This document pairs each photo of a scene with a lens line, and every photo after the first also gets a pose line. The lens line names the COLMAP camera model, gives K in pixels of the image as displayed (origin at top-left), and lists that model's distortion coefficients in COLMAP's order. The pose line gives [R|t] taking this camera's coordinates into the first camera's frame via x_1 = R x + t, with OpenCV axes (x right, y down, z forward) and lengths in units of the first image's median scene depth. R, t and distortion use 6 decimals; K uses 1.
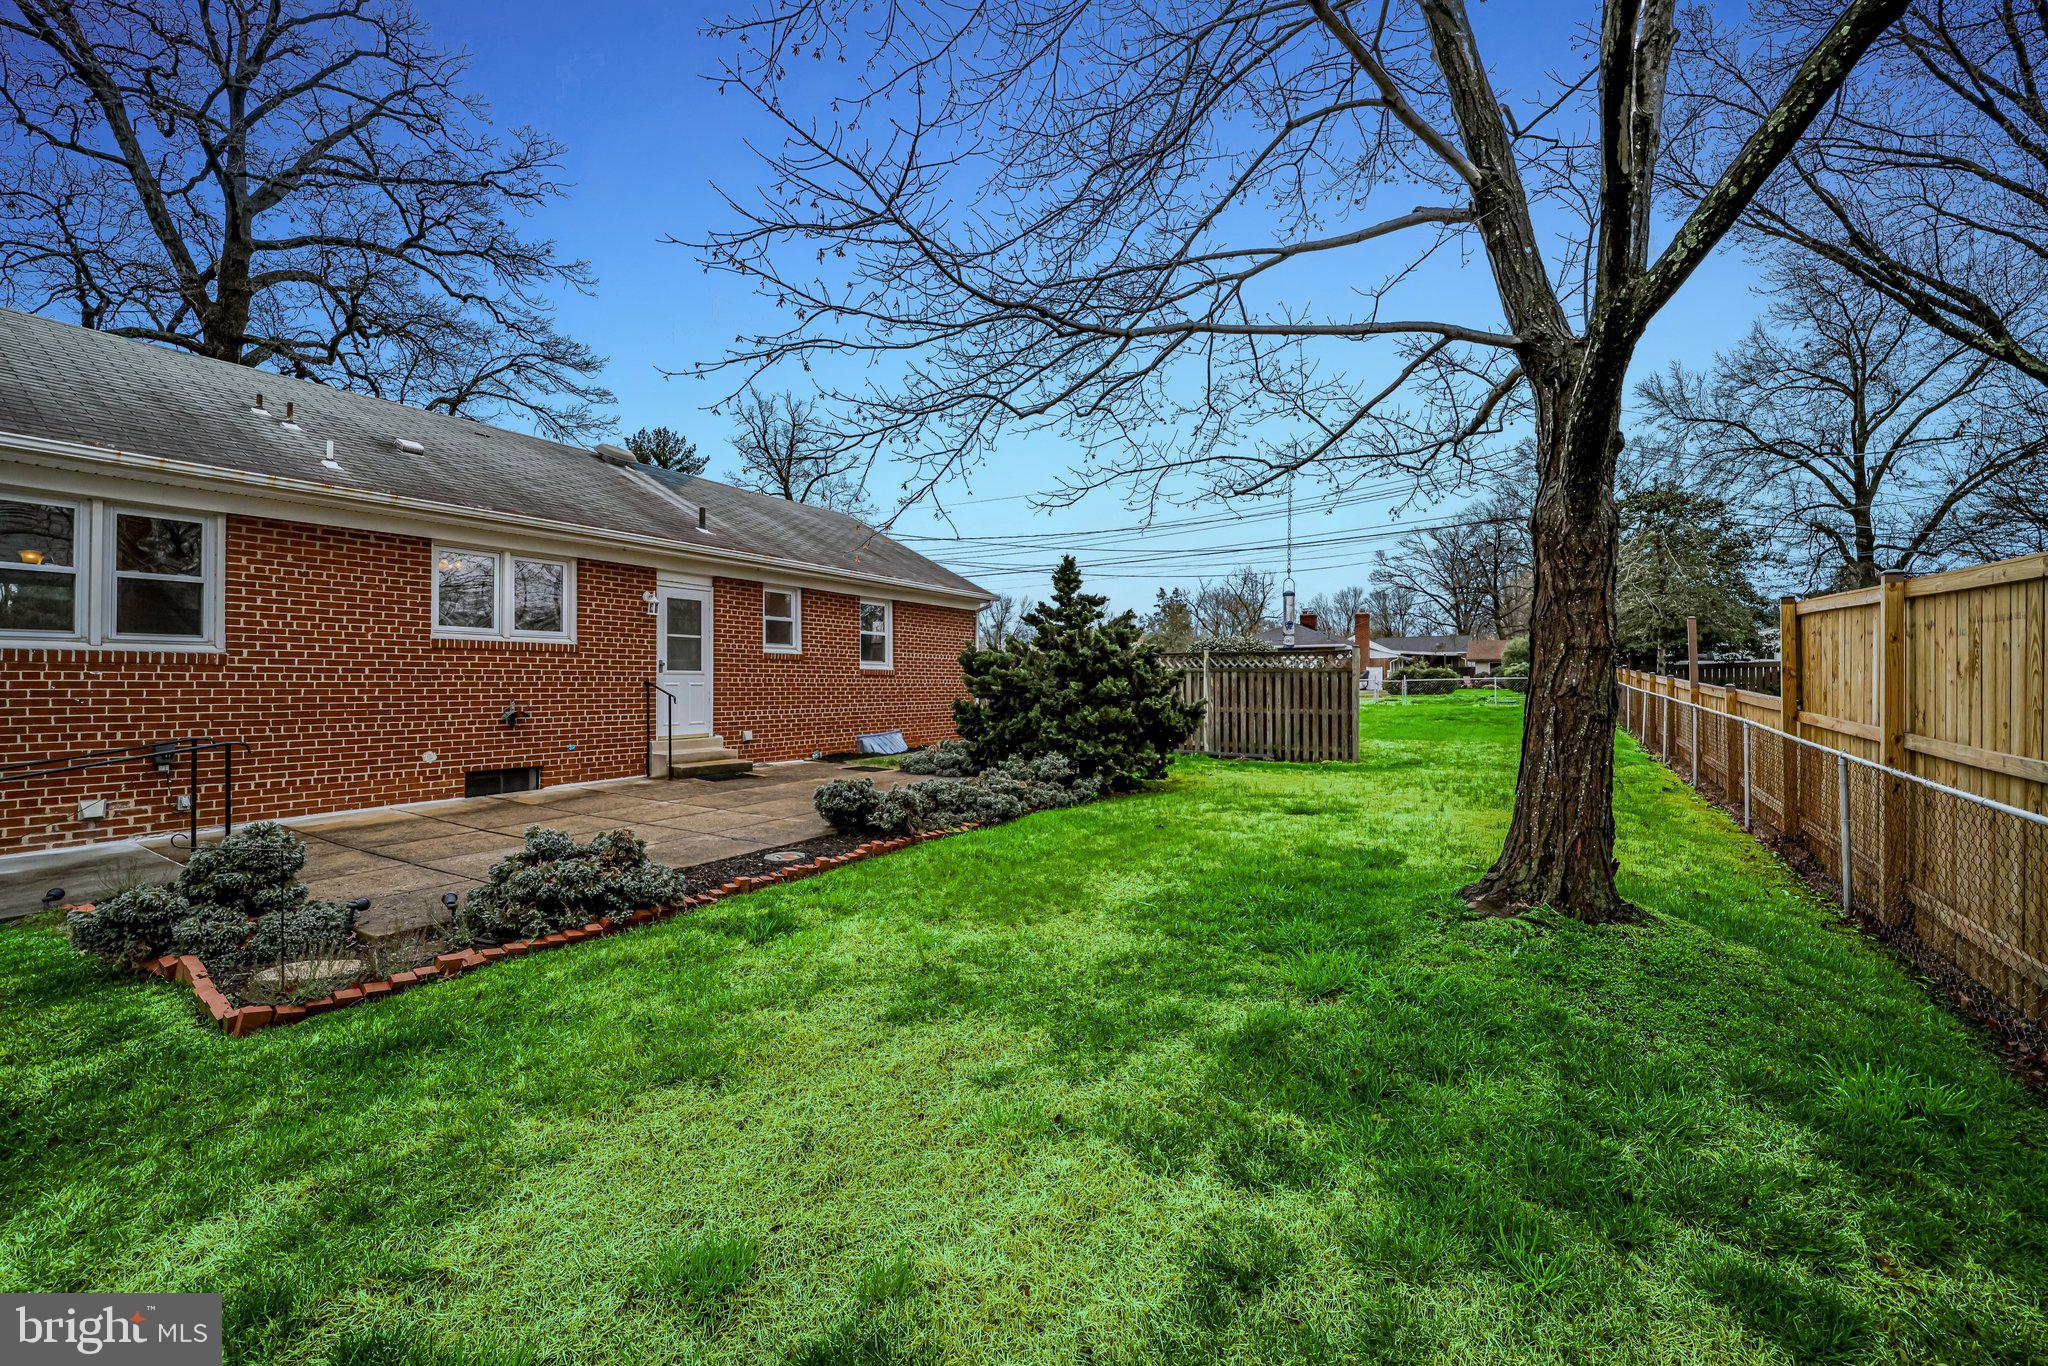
lens RADIAL K [[802.6, 0, 1027.9], [0, 802.6, 674.1], [0, 0, 1]] dist [0.000552, 0.000997]
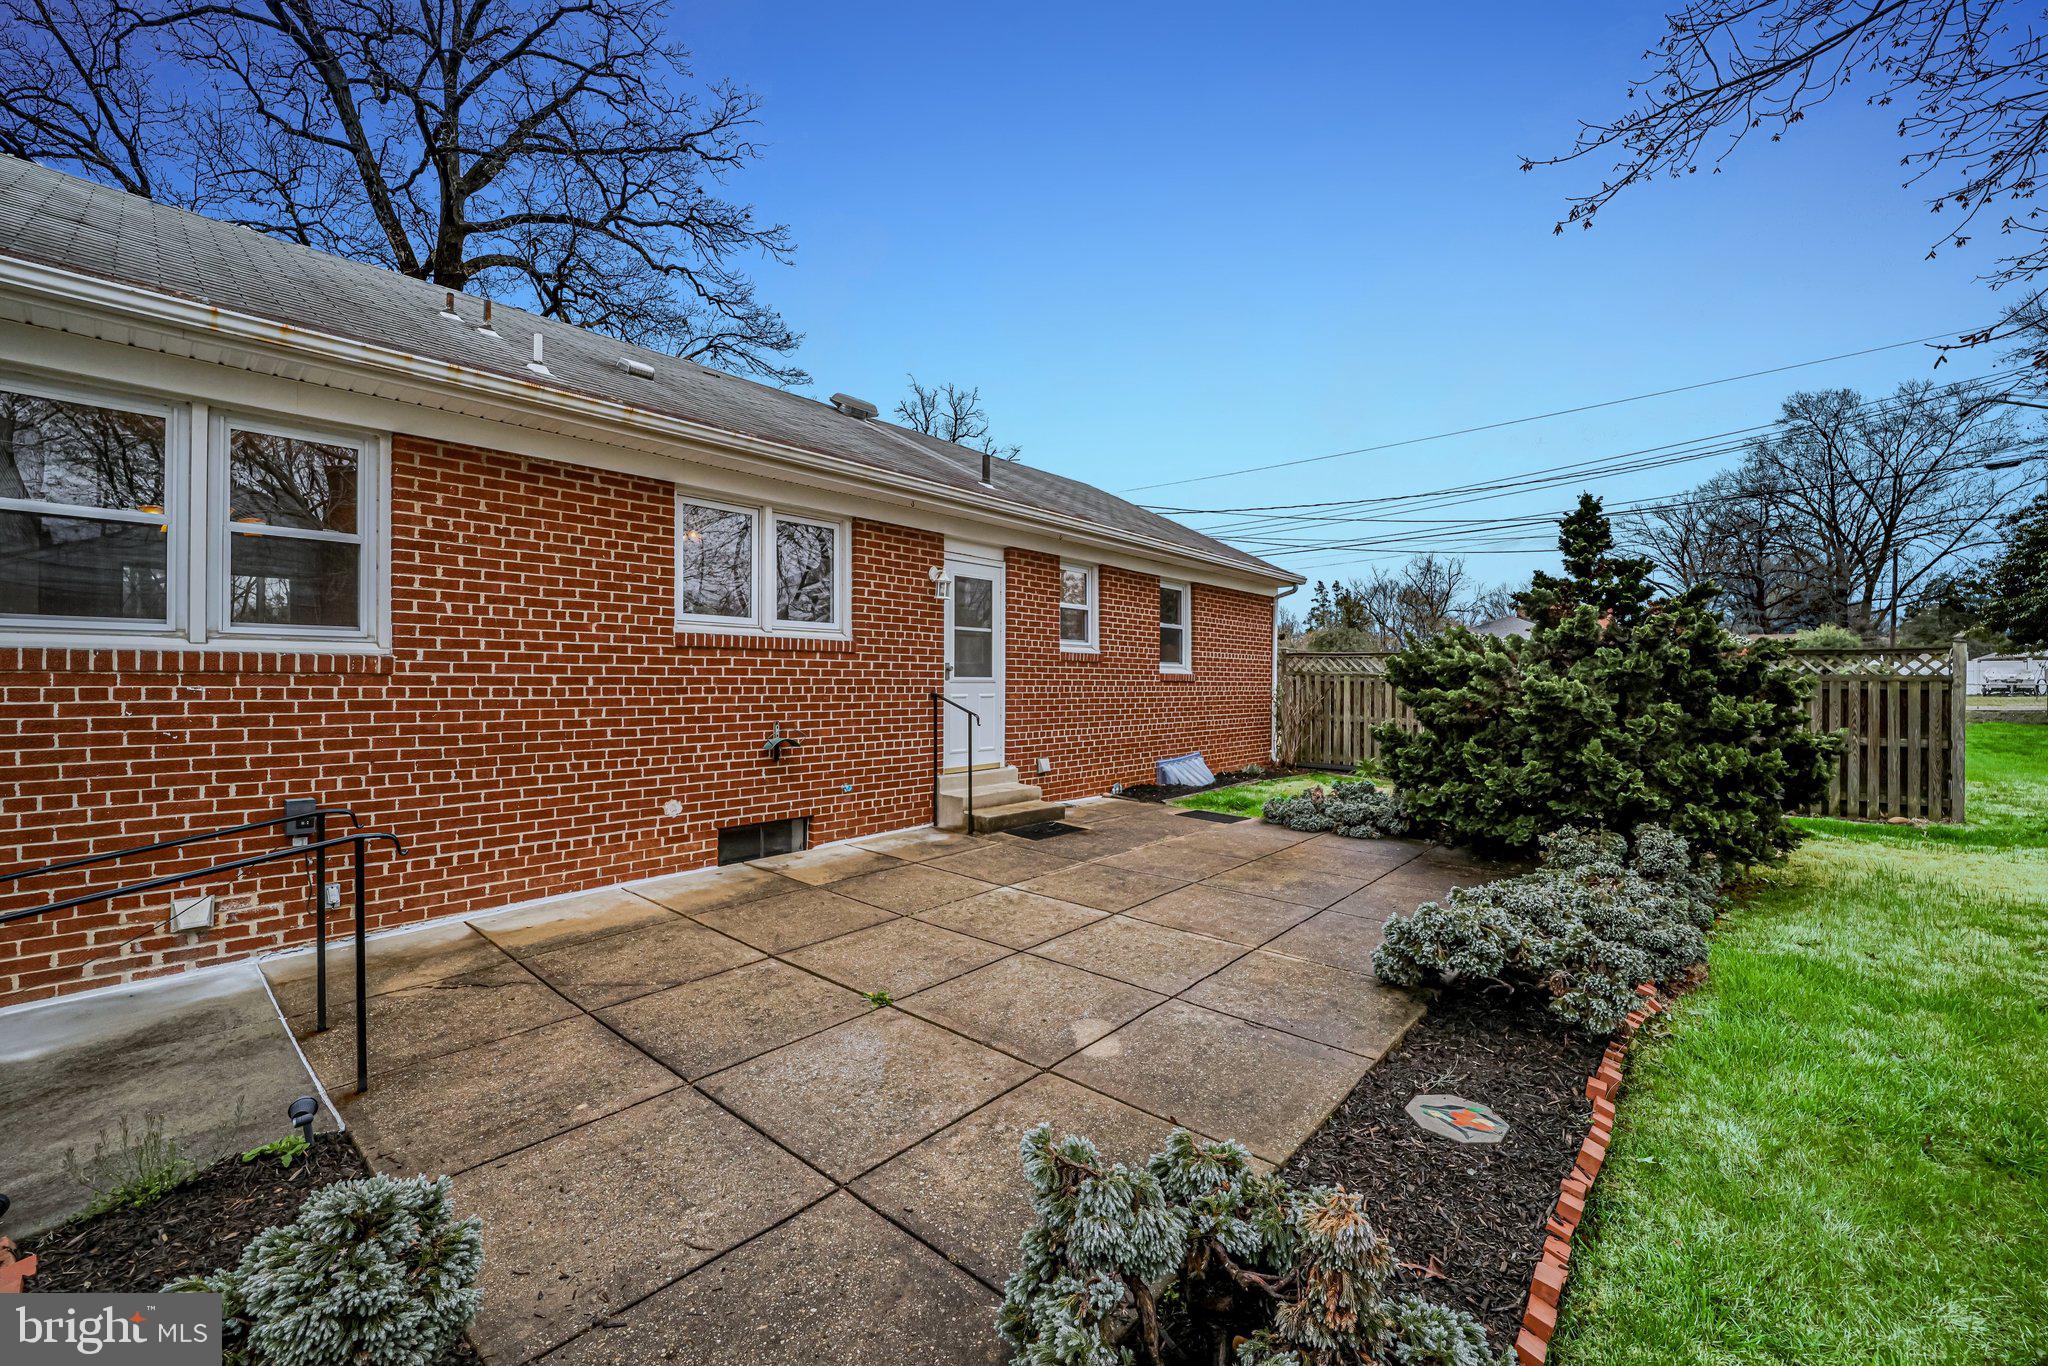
lens RADIAL K [[802.6, 0, 1039.9], [0, 802.6, 682.9], [0, 0, 1]] dist [0.000552, 0.000997]
pose [[0.987507, 0.005687, -0.157475, -0.272700], [-0.003456, 0.999890, 0.014433, -0.010346], [0.157539, -0.013709, 0.987418, 0.314024]]
